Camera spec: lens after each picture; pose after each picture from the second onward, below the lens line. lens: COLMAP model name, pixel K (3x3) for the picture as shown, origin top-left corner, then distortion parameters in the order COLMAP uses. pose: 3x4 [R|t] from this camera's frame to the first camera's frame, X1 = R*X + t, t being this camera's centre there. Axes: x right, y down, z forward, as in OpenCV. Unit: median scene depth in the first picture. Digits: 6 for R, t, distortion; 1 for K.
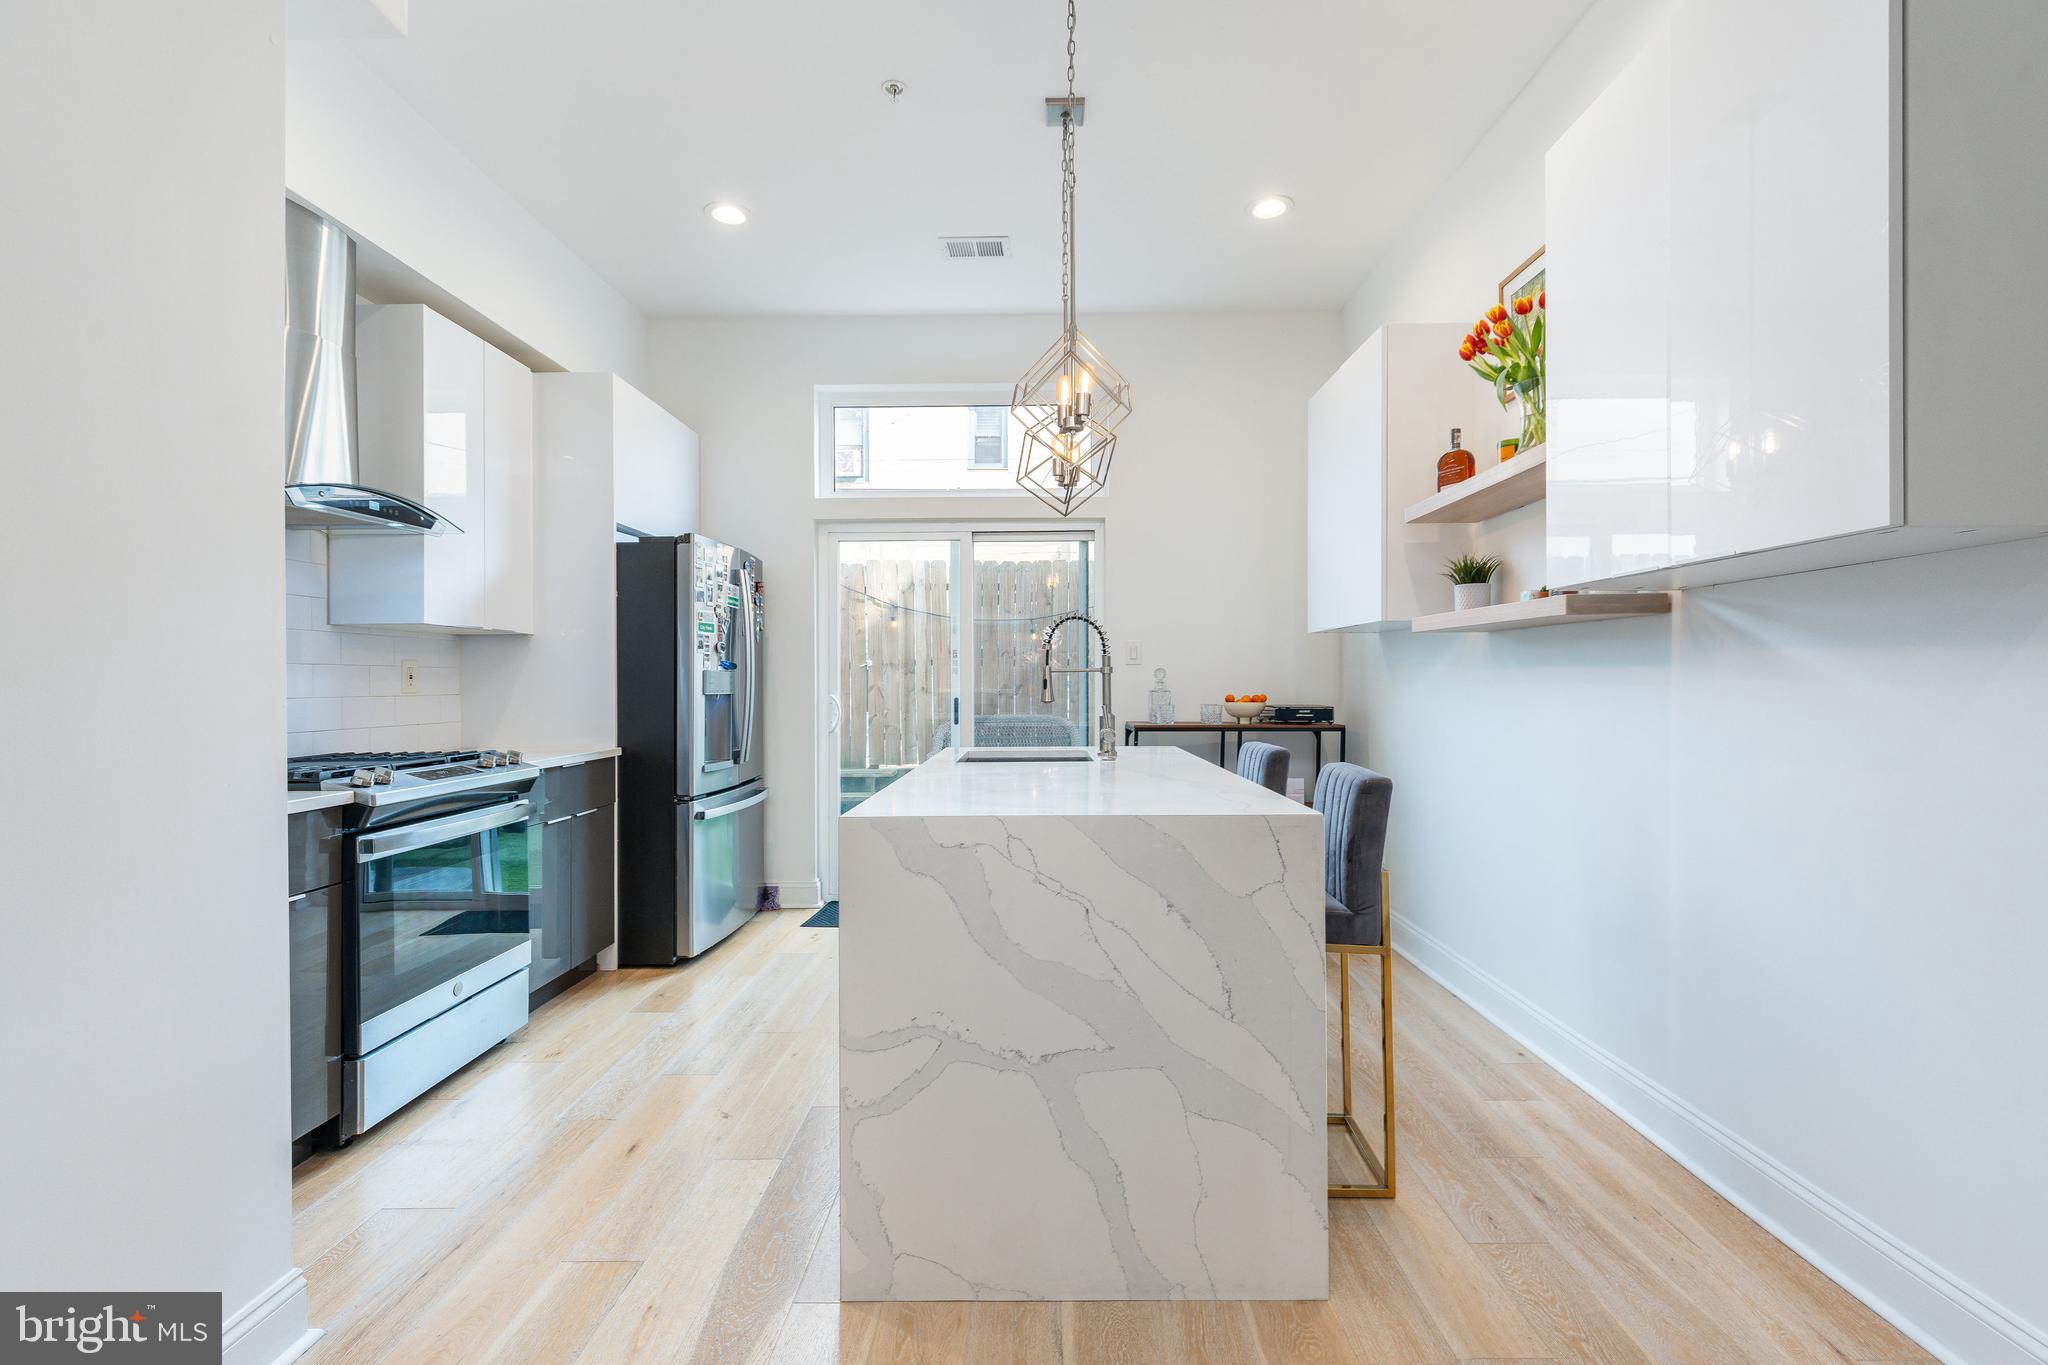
lens RADIAL K [[917.4, 0, 1016.7], [0, 917.4, 682.1], [0, 0, 1]] dist [0.013587, -0.008576]
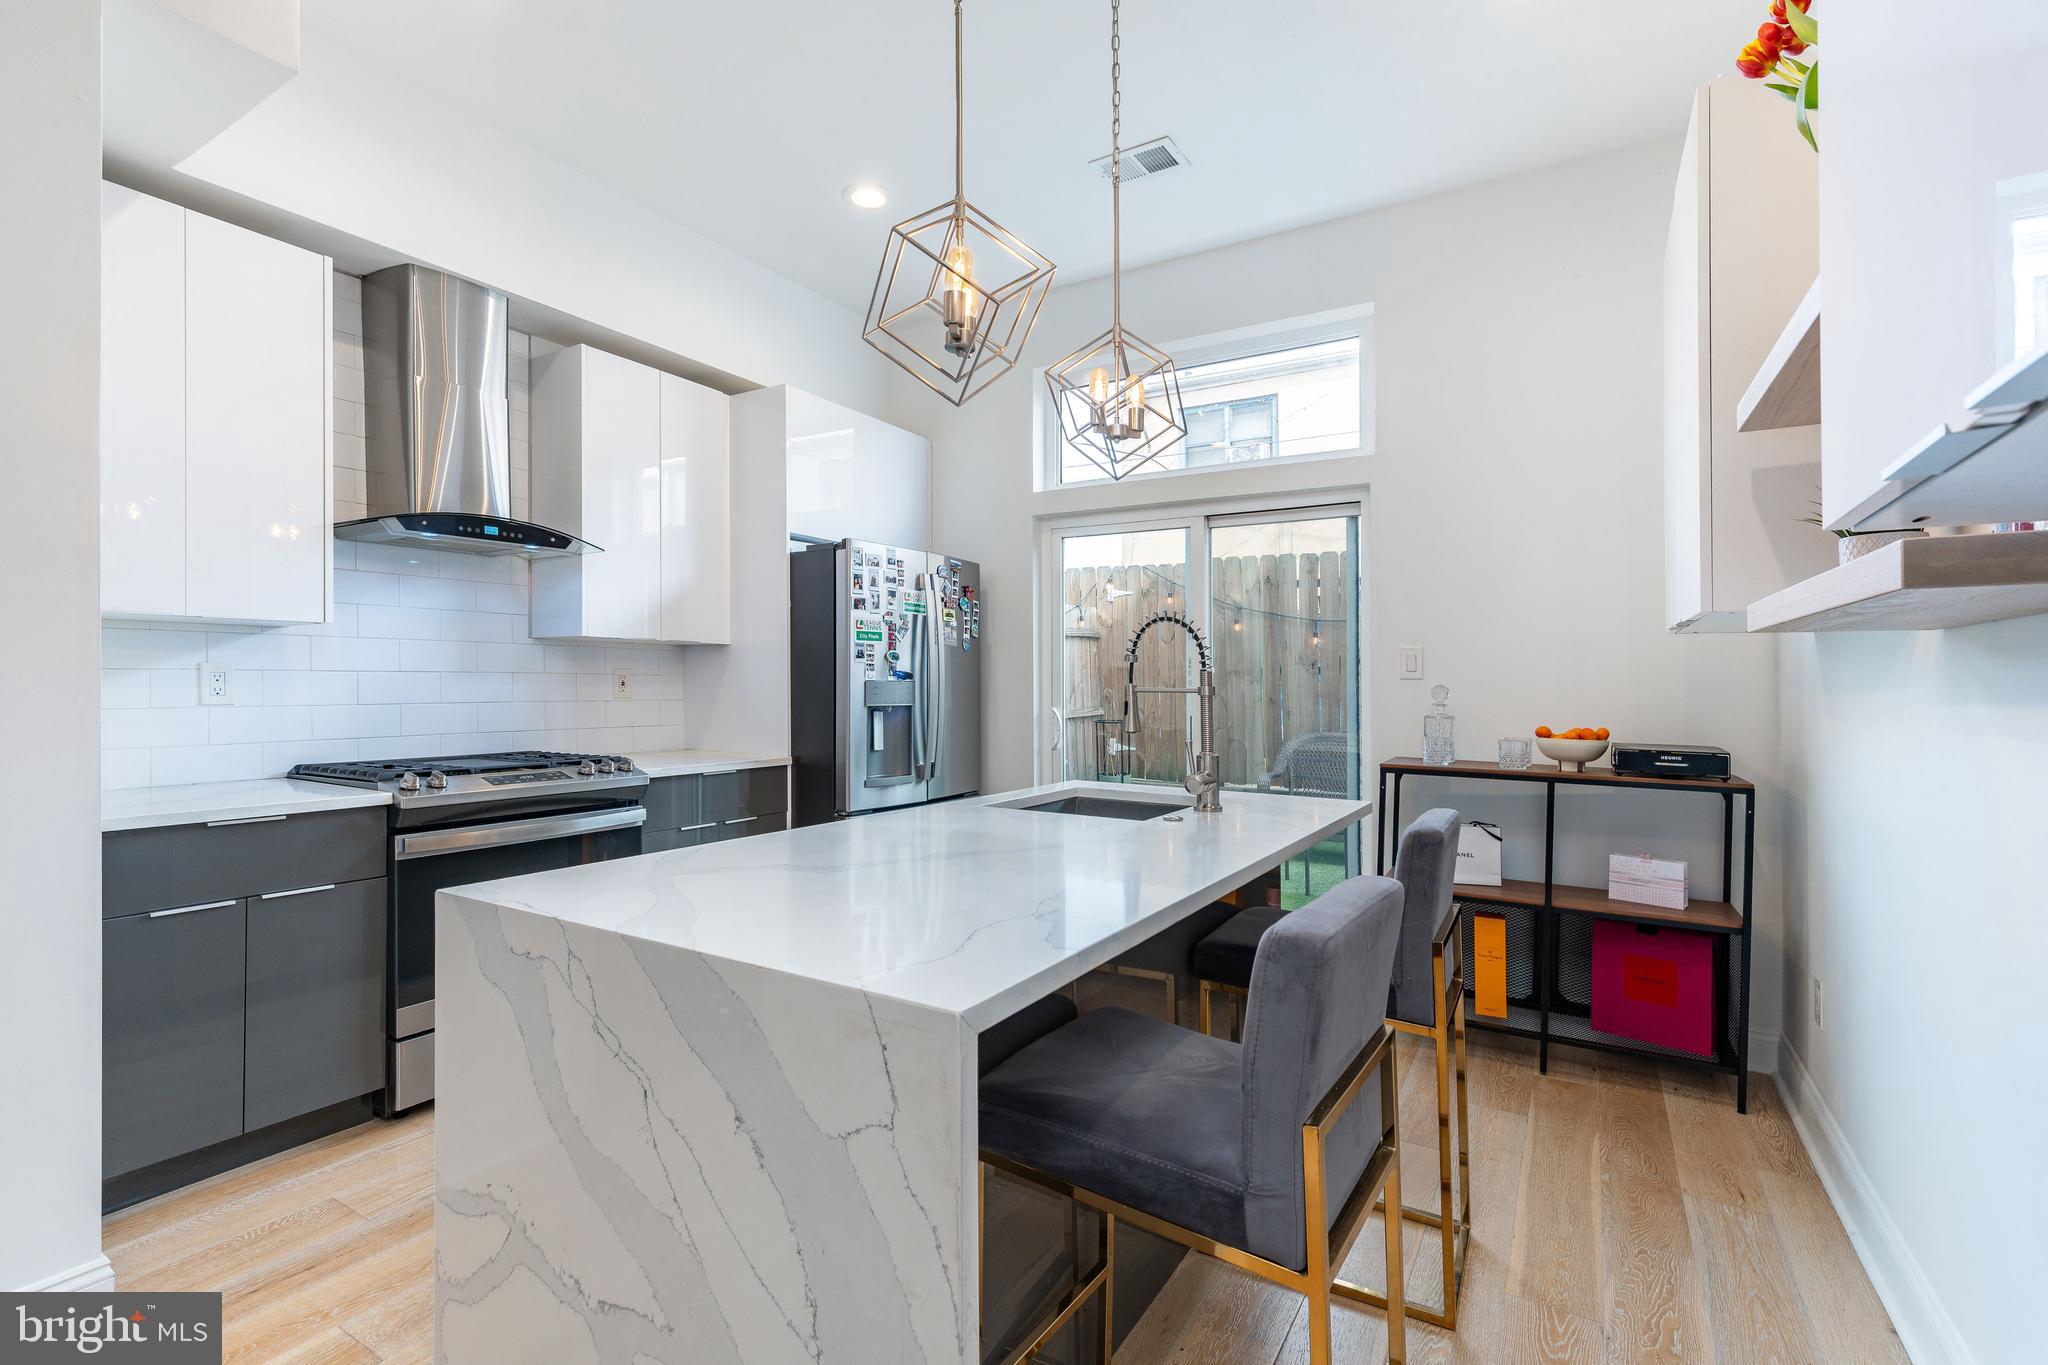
lens RADIAL K [[901.2, 0, 1024.2], [0, 901.2, 674.2], [0, 0, 1]] dist [0.012683, -0.000497]
pose [[0.864108, 0.011442, -0.503176, 0.284058], [-0.016832, 0.999839, -0.006169, -0.017009], [0.503024, 0.013800, 0.864162, 0.278517]]
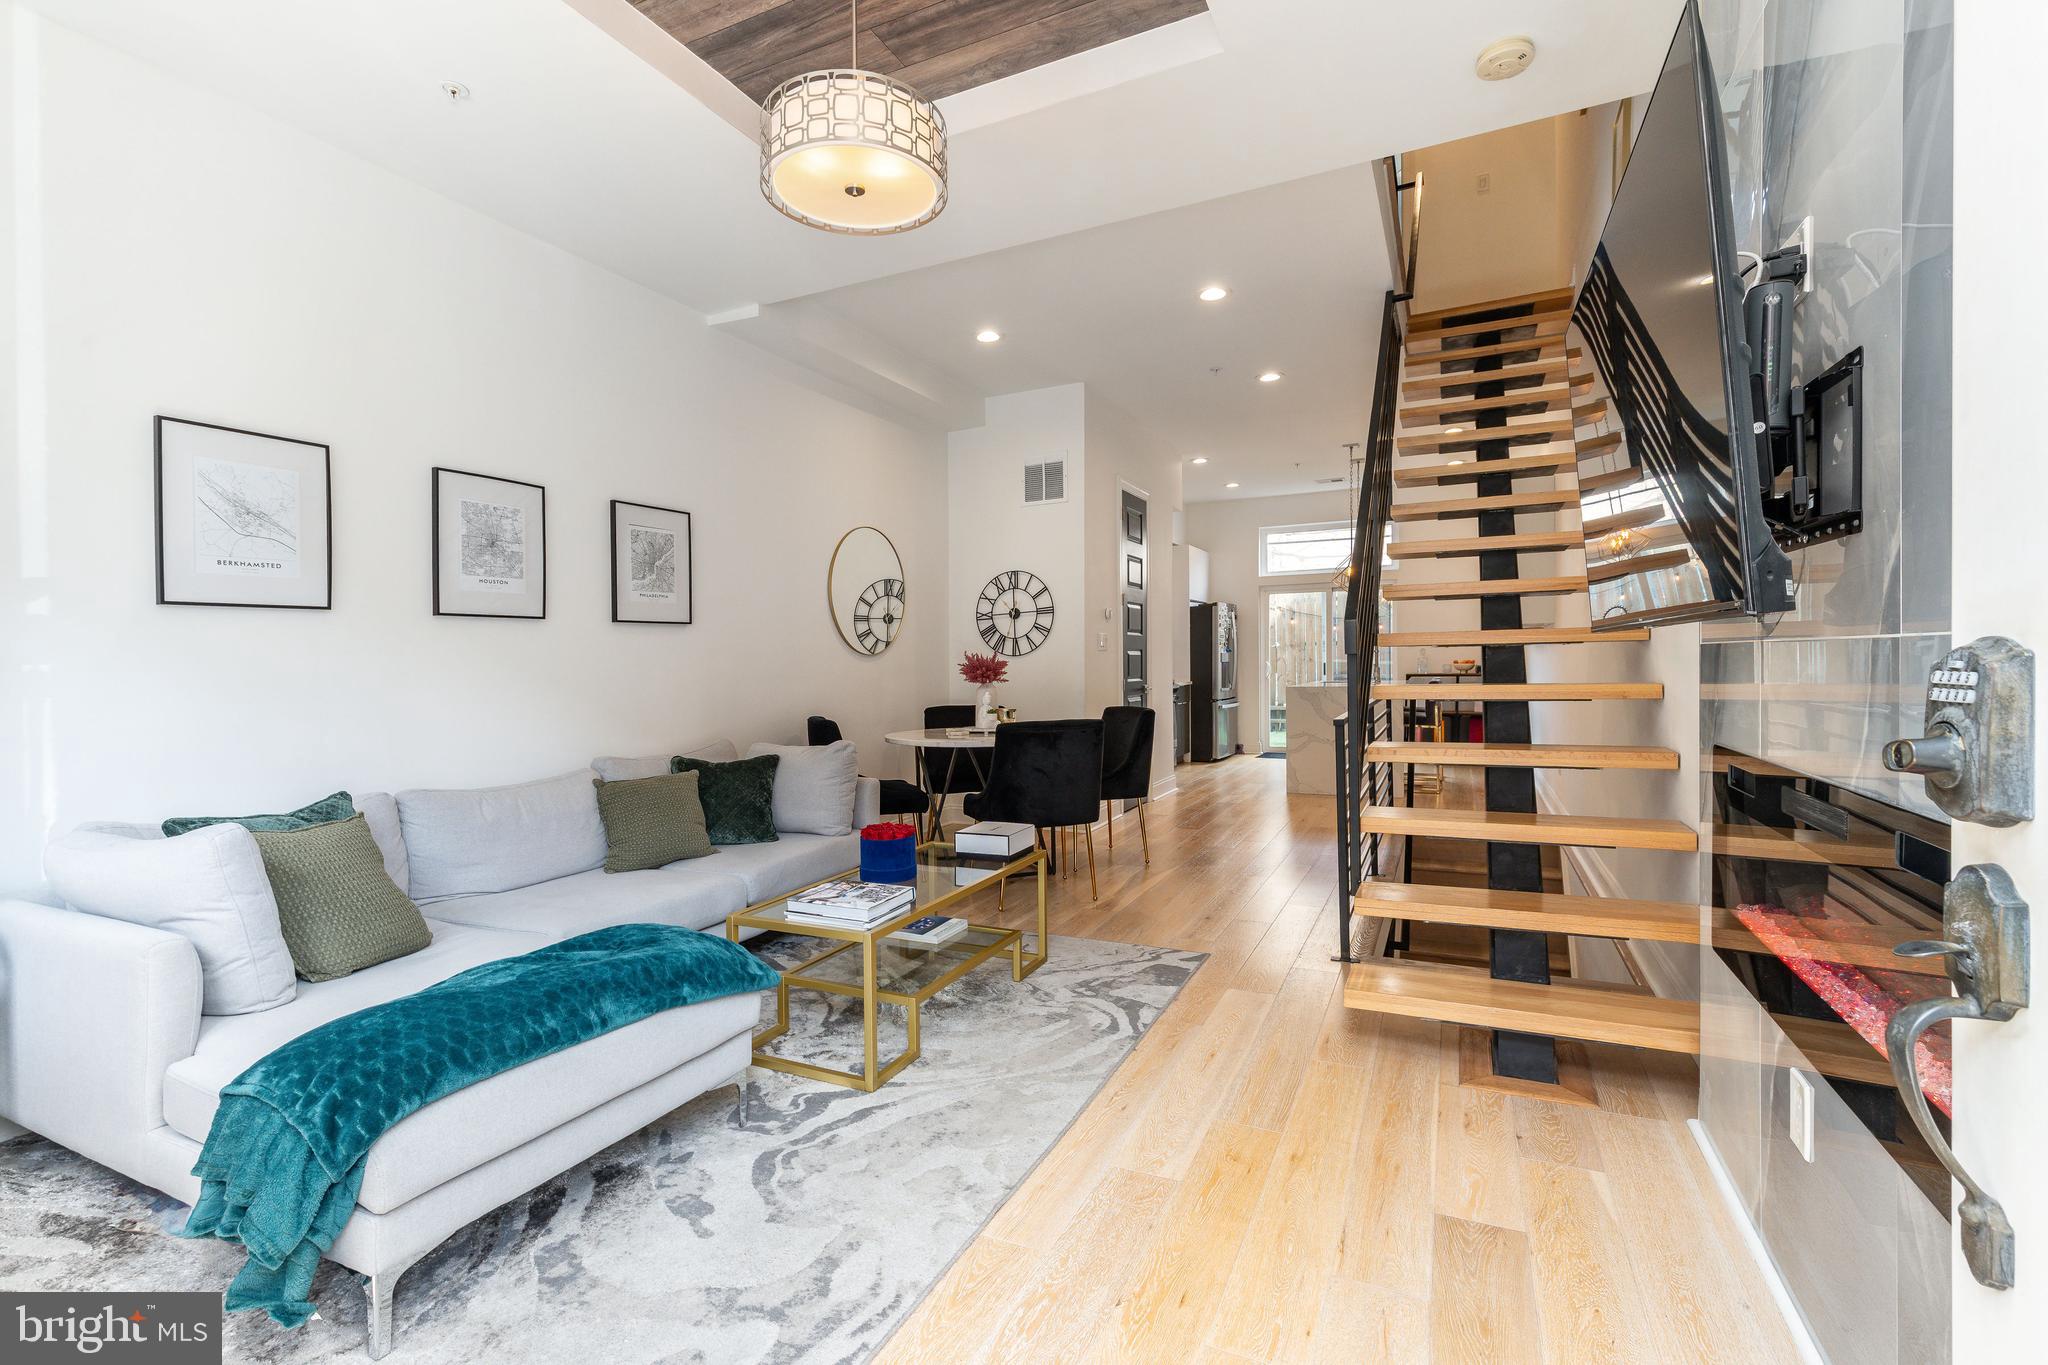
lens RADIAL K [[917.4, 0, 1016.7], [0, 917.4, 682.1], [0, 0, 1]] dist [0.013587, -0.008576]
pose [[0.914962, 0.005410, -0.403504, 0.194517], [0.005739, 0.999635, 0.026417, -0.001277], [0.403500, -0.026486, 0.914596, -1.699511]]
